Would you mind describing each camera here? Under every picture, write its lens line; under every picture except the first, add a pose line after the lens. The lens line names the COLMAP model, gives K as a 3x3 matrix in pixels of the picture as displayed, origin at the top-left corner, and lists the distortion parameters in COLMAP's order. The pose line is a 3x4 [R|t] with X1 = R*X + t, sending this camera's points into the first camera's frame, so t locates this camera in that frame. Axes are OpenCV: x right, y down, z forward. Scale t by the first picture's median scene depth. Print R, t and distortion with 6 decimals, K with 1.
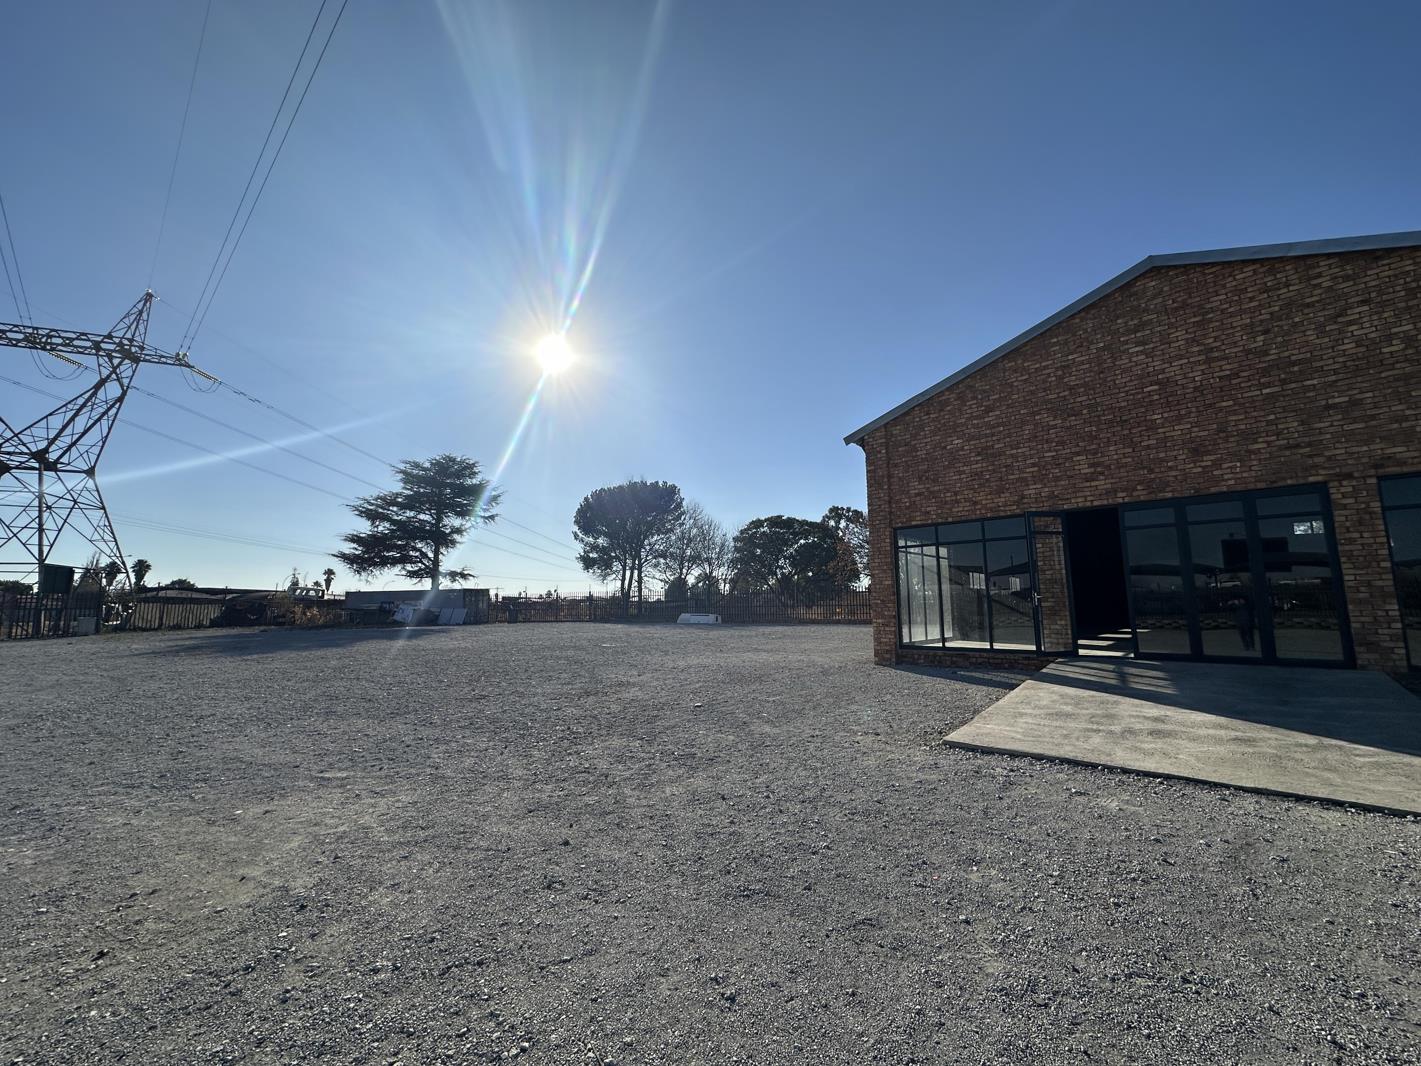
lens RADIAL K [[566.1, 0, 707.5], [0, 566.1, 531.8], [0, 0, 1]] dist [-0.010043, 0.000919]
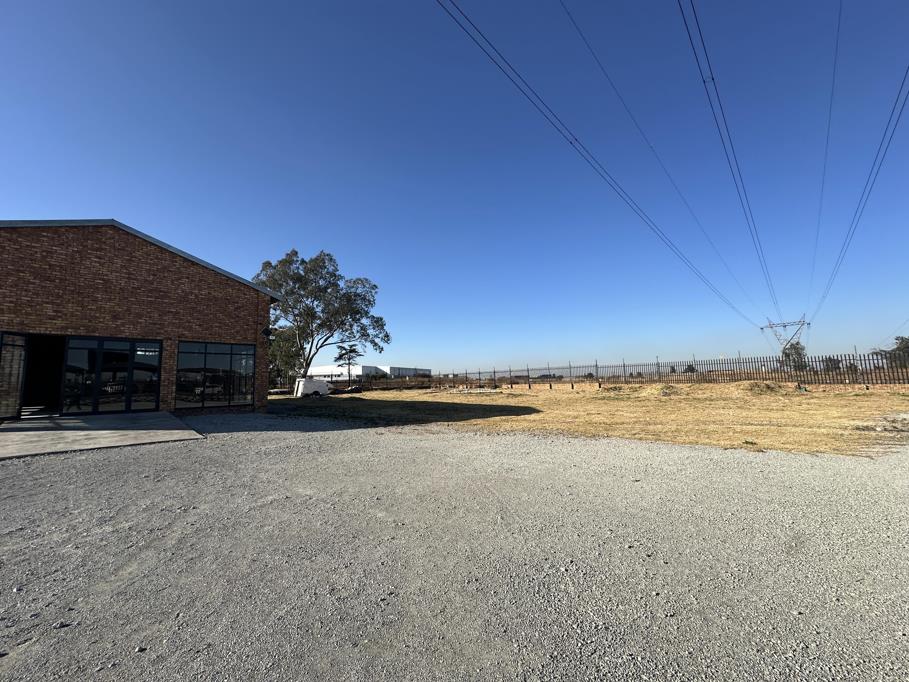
lens RADIAL K [[362.1, 0, 452.6], [0, 362.1, 340.2], [0, 0, 1]] dist [-0.010043, 0.000919]
pose [[0.024701, 0.121834, 0.992243, -0.460433], [-0.104043, 0.987469, -0.118658, -0.025309], [-0.994266, -0.100305, 0.037068, -0.355017]]
